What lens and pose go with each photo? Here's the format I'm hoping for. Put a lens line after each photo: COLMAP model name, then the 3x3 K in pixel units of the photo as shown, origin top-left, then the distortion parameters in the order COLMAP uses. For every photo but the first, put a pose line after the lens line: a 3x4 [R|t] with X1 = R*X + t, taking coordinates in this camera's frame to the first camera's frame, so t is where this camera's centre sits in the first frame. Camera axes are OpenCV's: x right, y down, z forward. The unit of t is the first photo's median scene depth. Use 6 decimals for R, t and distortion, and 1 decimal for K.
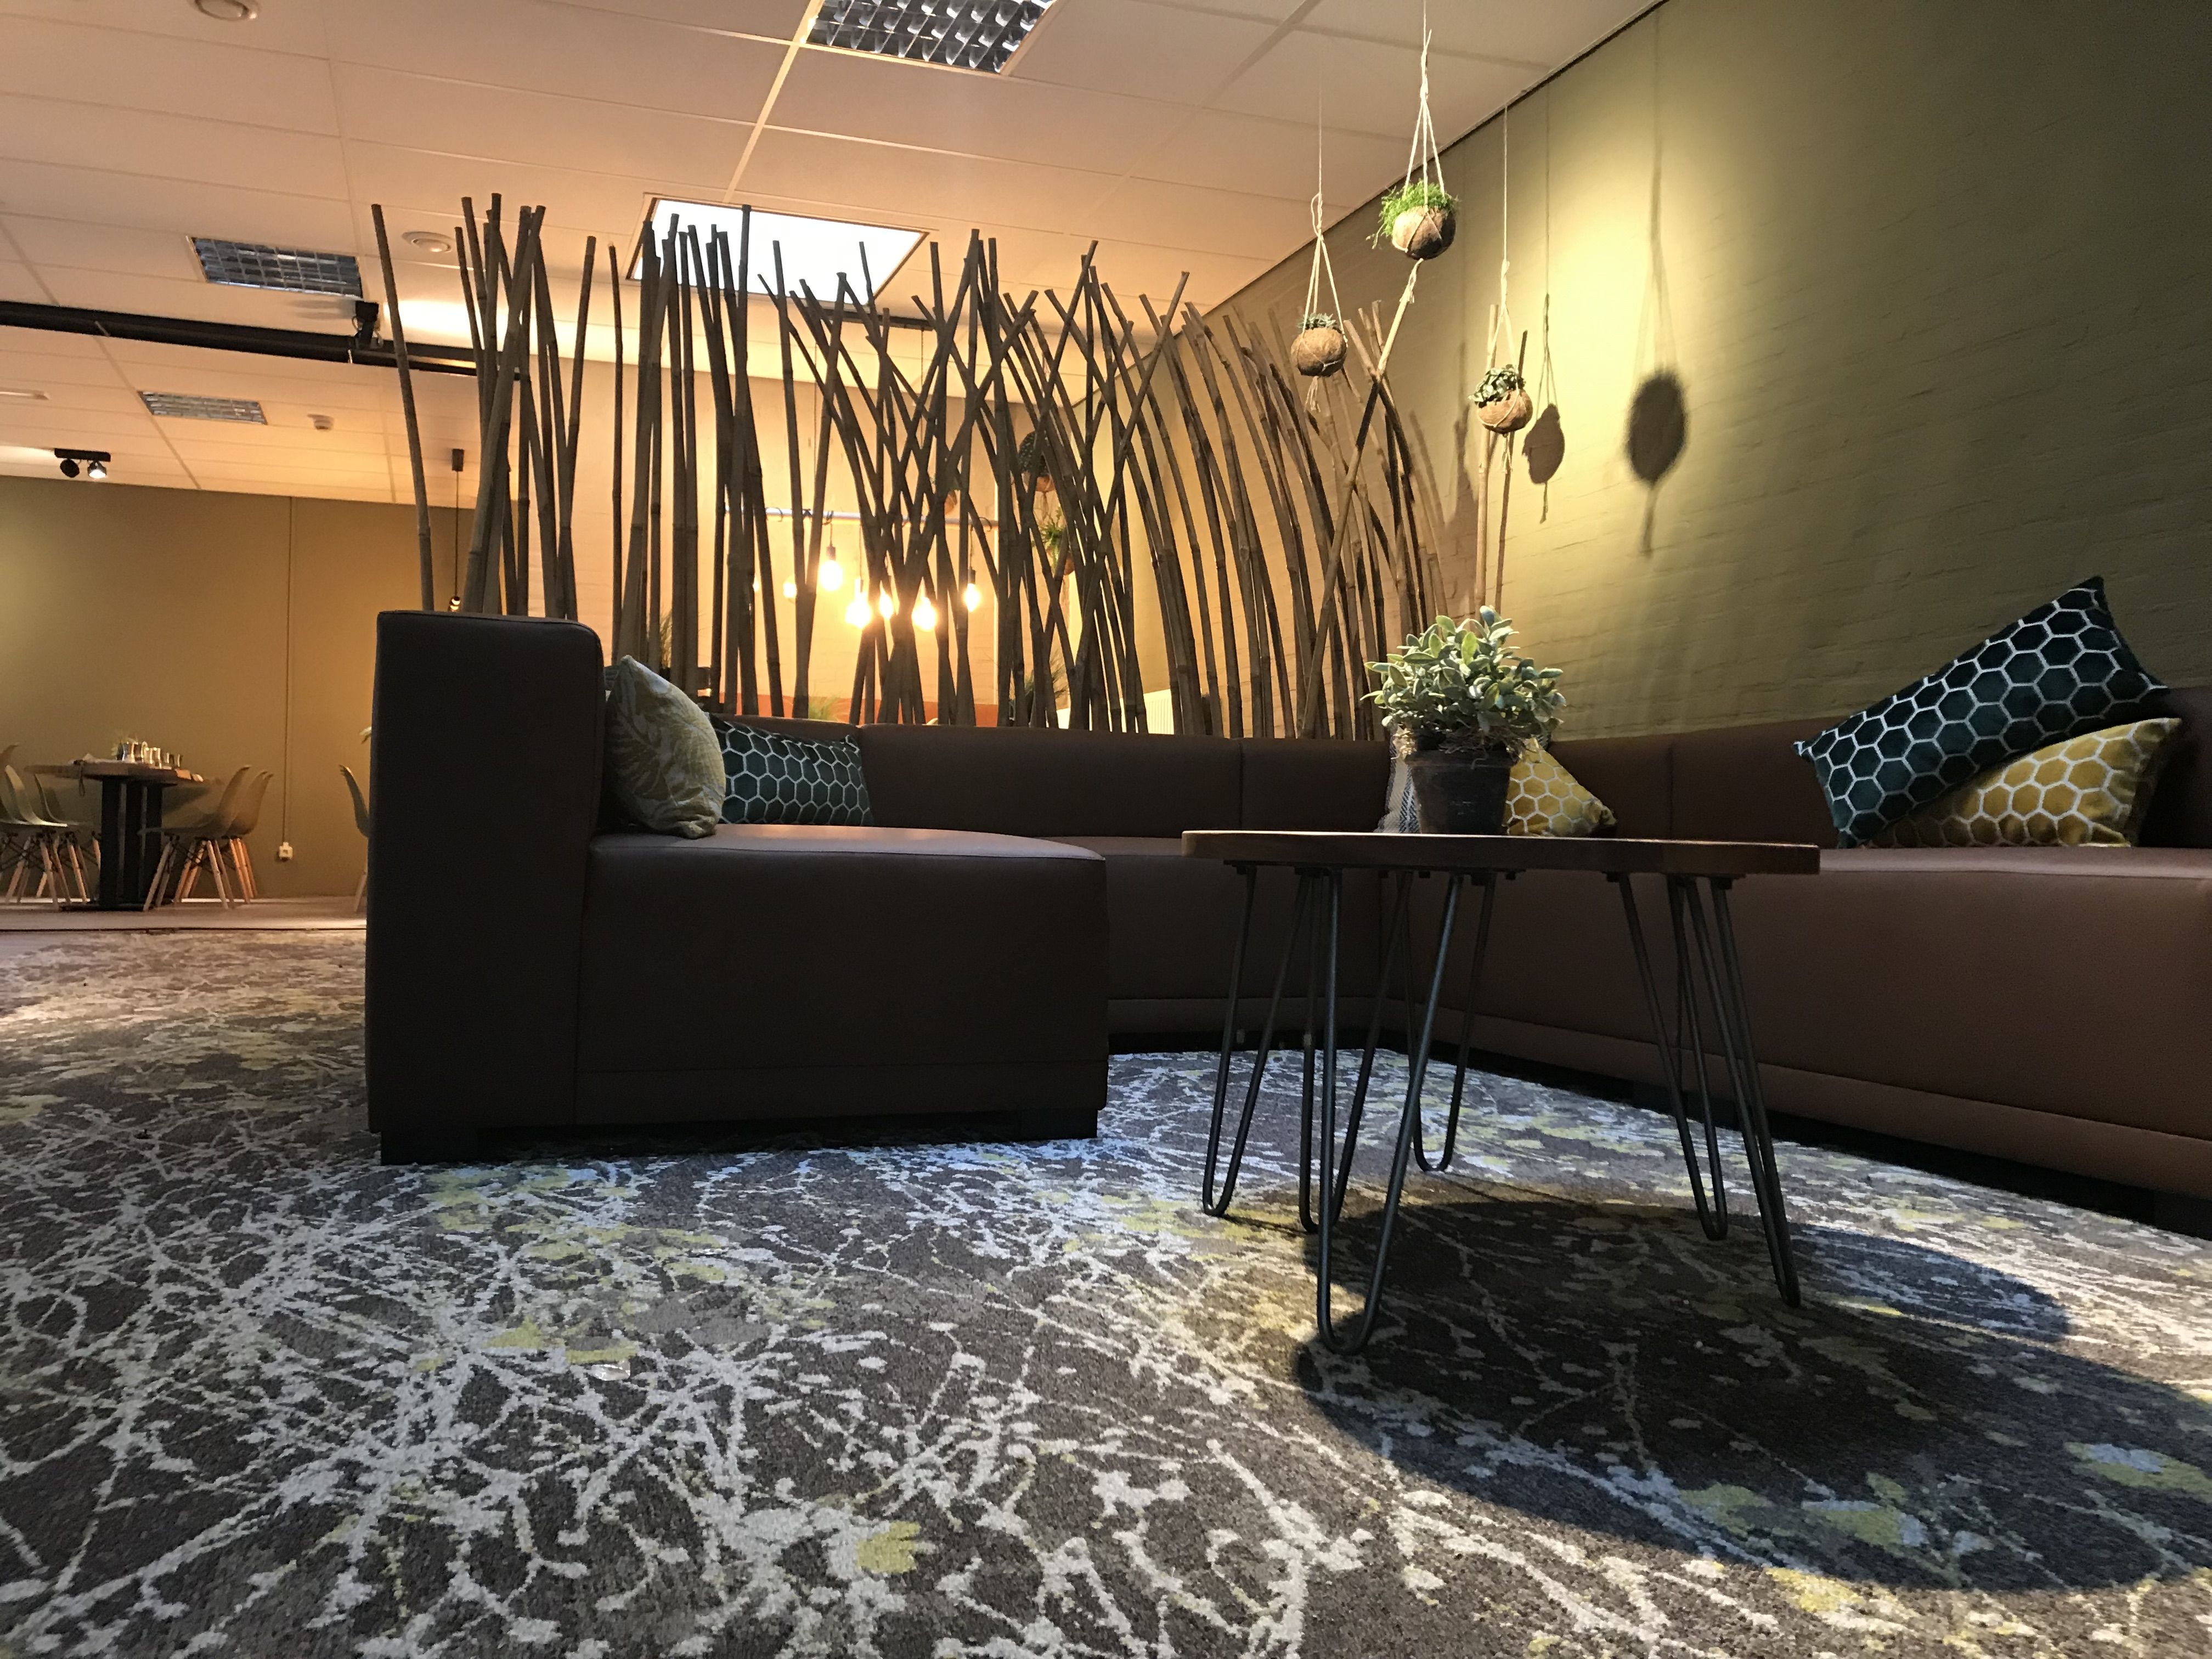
lens RADIAL K [[1803.1, 0, 1107.5], [0, 1803.1, 834.2], [0, 0, 1]] dist [0.031222, -0.032456]
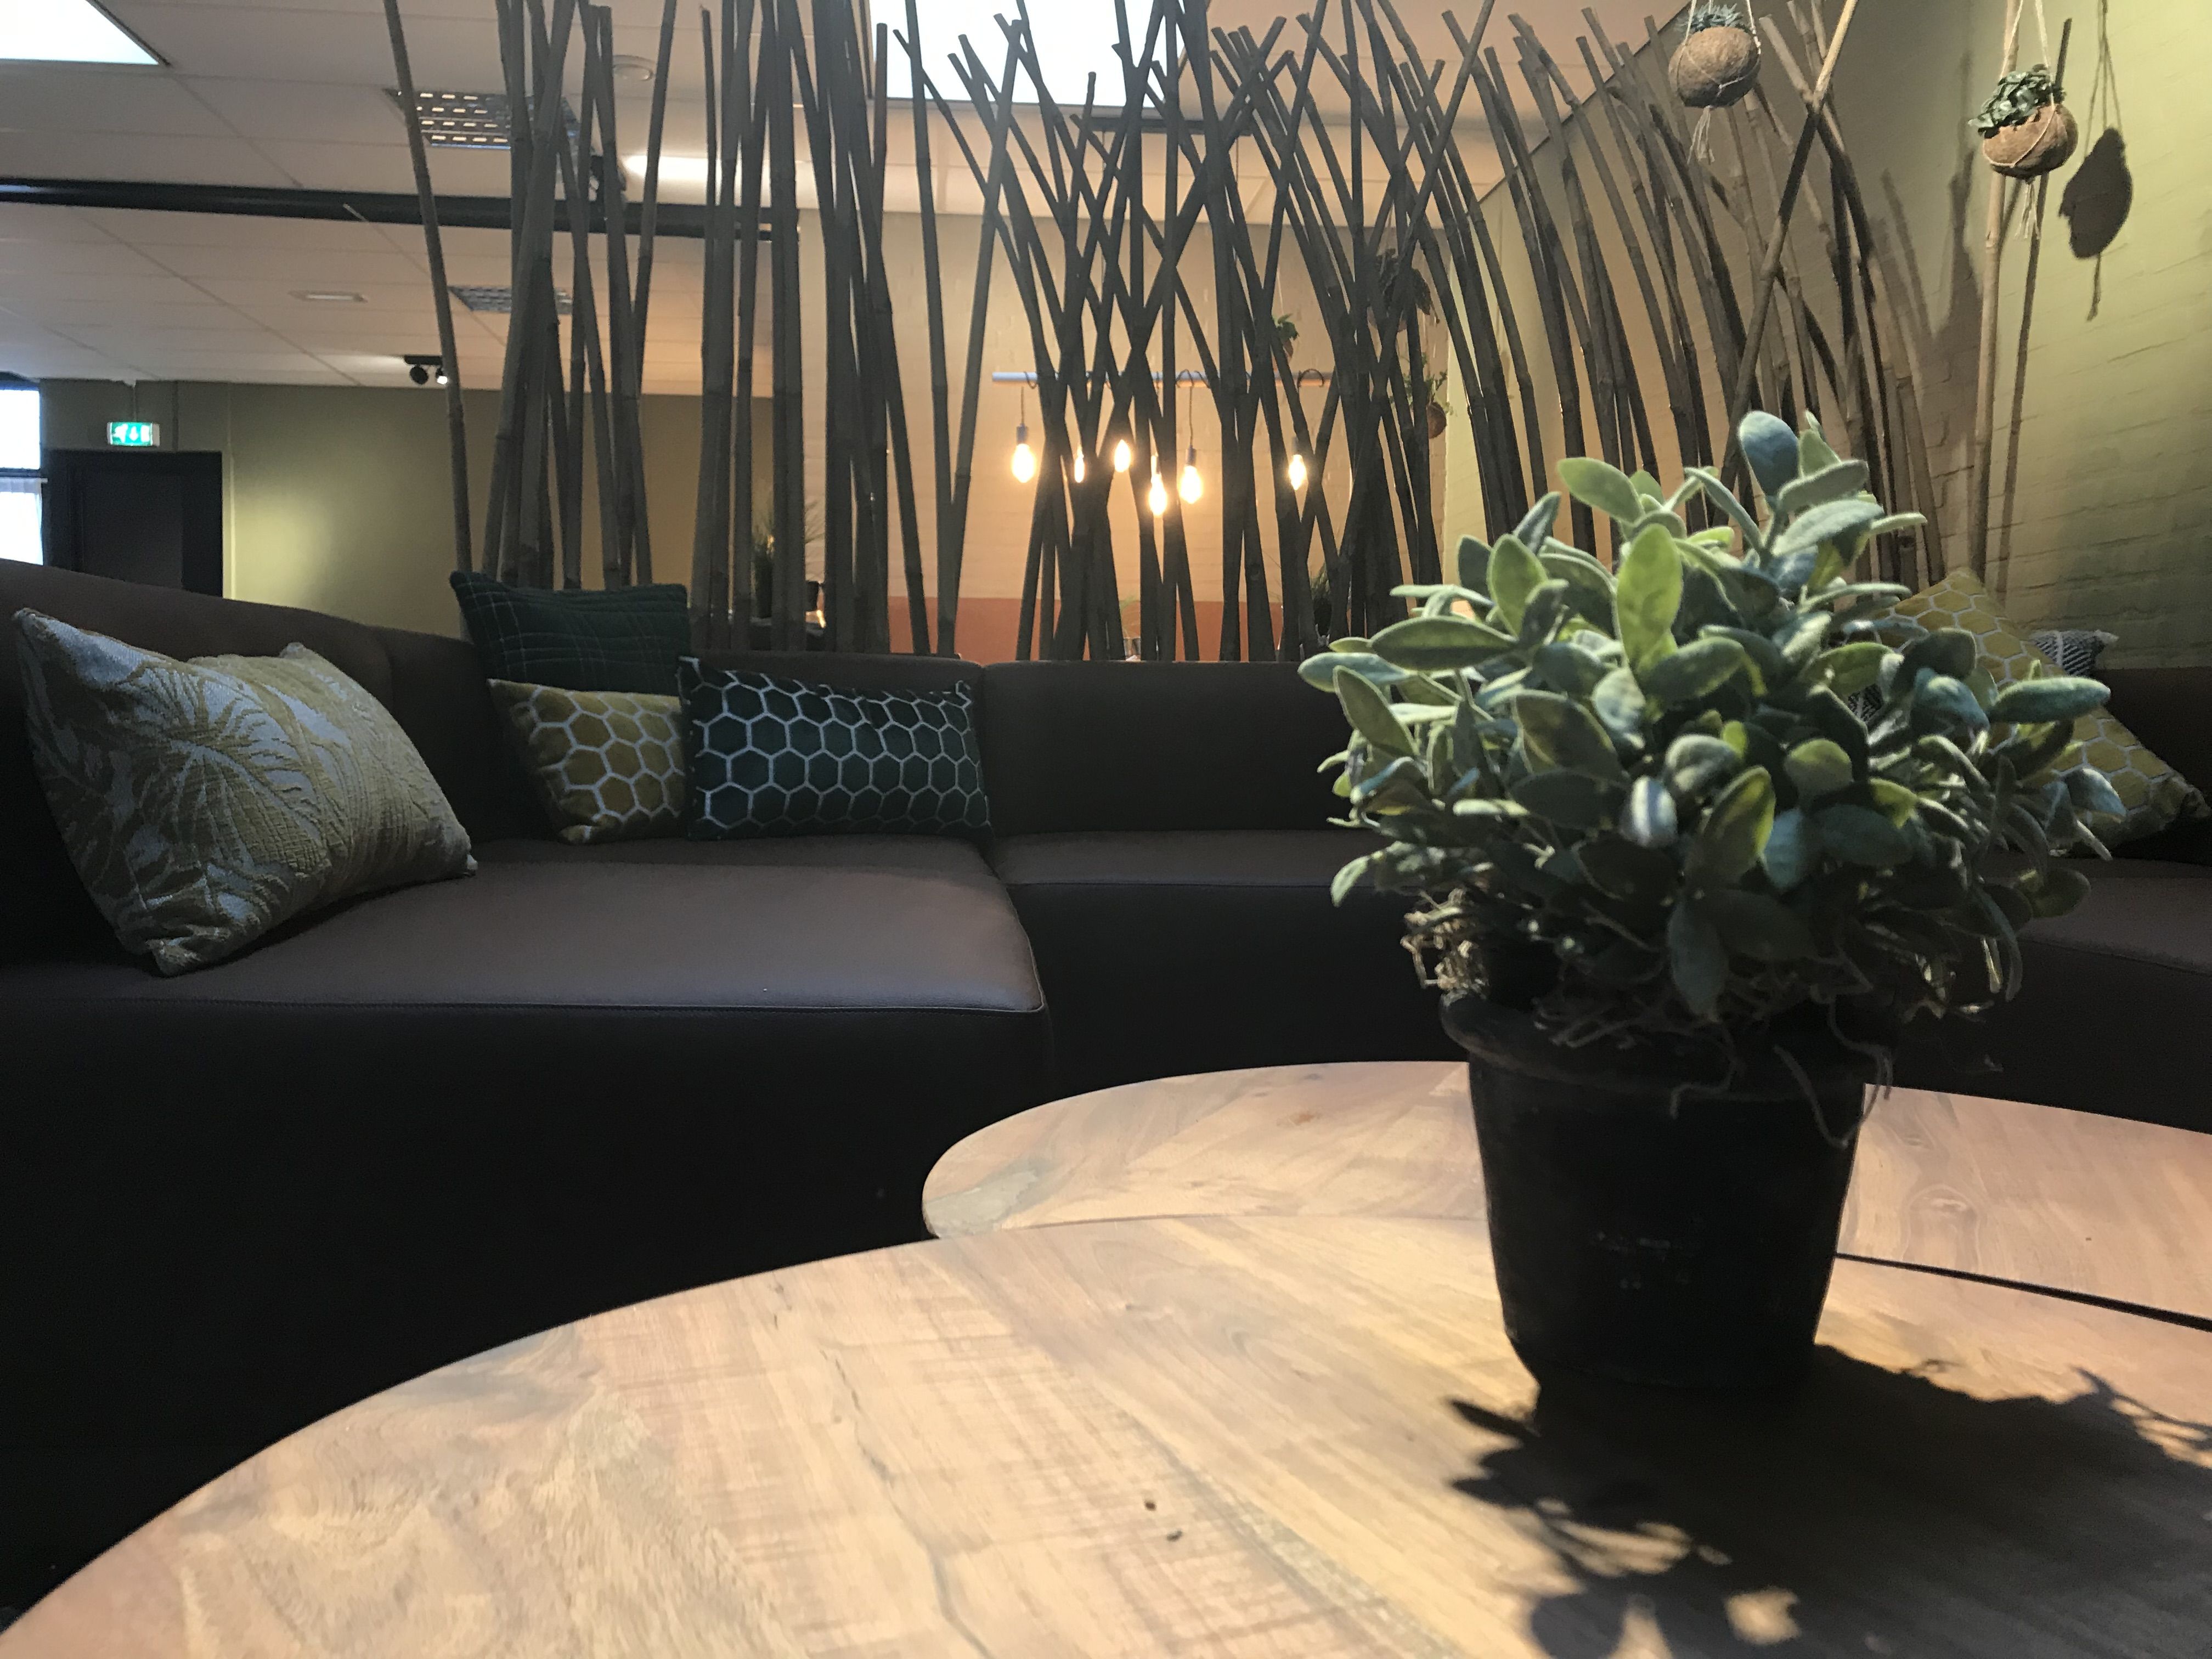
lens RADIAL K [[1803.1, 0, 1099.0], [0, 1803.1, 824.0], [0, 0, 1]] dist [0.031222, -0.032456]
pose [[0.965865, 0.012202, -0.258758, 0.071325], [0.003010, 0.998294, 0.058312, -0.032766], [0.259028, -0.057100, 0.964181, 0.284053]]
